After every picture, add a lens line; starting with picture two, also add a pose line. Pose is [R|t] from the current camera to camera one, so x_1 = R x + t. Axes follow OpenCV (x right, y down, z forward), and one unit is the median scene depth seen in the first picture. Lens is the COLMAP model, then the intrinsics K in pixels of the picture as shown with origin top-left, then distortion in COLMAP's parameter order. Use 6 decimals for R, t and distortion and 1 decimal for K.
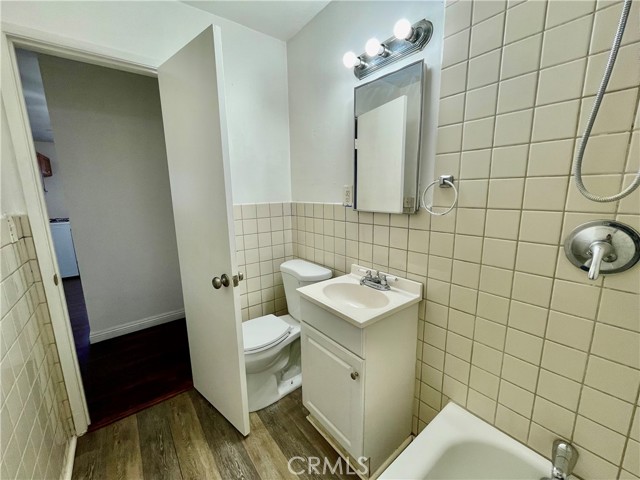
lens RADIAL K [[260.1, 0, 320.0], [0, 260.1, 240.0], [0, 0, 1]] dist [-0.001903, -0.000306]
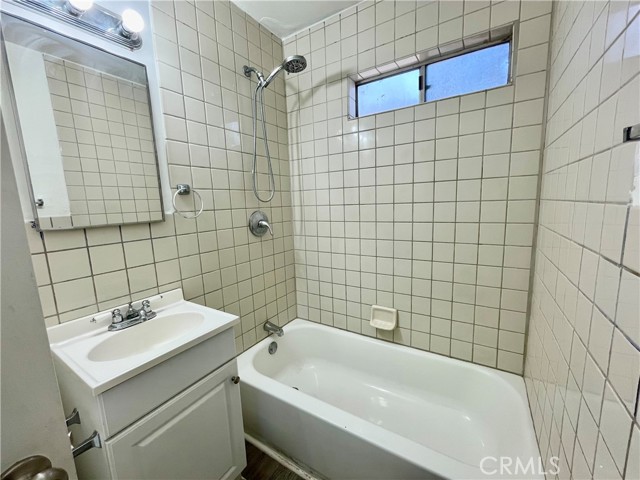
lens RADIAL K [[260.1, 0, 320.0], [0, 260.1, 240.0], [0, 0, 1]] dist [-0.001903, -0.000306]
pose [[-0.336024, -0.103342, 0.936167, -0.717601], [0.216215, 0.958954, 0.183465, -0.079467], [-0.916700, 0.264062, -0.299888, 0.744552]]
